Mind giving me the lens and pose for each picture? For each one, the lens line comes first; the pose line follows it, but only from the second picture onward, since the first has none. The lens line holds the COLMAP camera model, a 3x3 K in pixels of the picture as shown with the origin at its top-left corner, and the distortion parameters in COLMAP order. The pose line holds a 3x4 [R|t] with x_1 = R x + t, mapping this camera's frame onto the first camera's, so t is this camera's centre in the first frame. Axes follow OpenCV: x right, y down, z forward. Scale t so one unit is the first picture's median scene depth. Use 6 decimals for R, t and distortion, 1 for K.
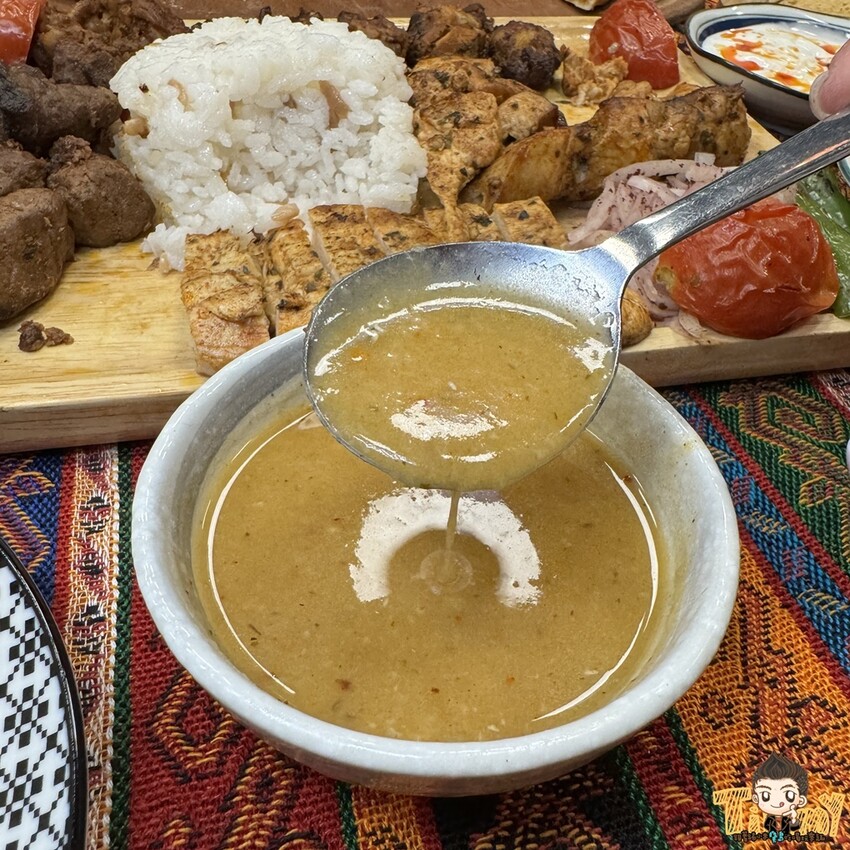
lens RADIAL K [[808.8, 0, 425.0], [0, 808.8, 425.0], [0, 0, 1]] dist [-0.003549, 0.002663]
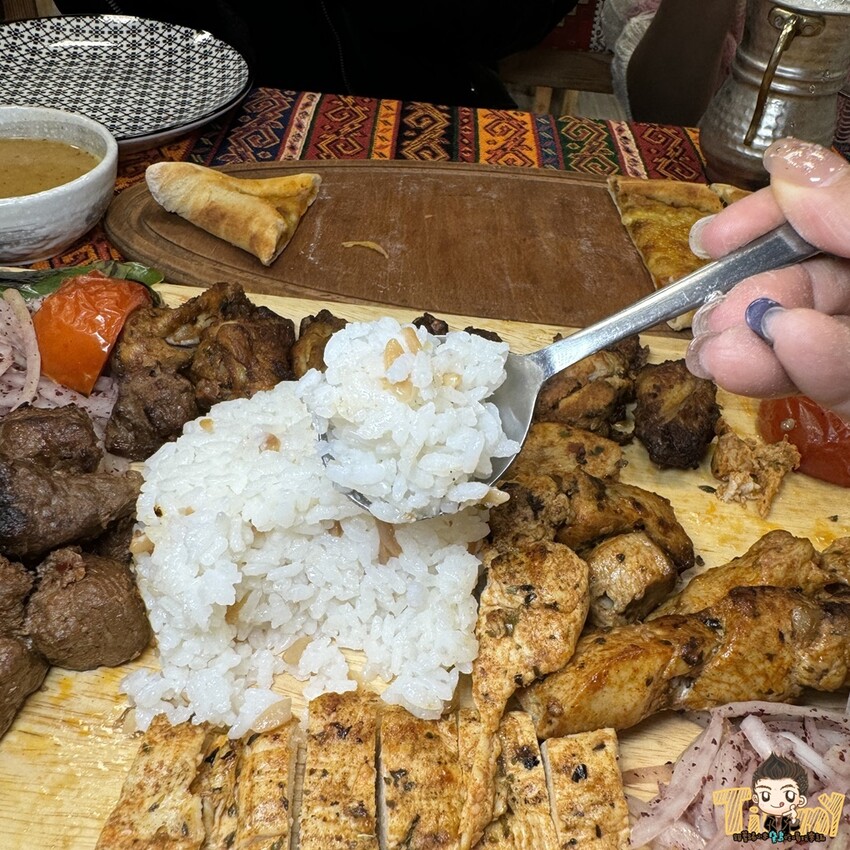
lens RADIAL K [[808.8, 0, 425.0], [0, 808.8, 425.0], [0, 0, 1]] dist [-0.003549, 0.002663]
pose [[0.959110, 0.196360, -0.203842, 0.070472], [-0.210654, 0.976242, -0.050753, -0.488054], [0.189033, 0.091617, 0.977687, 0.202054]]
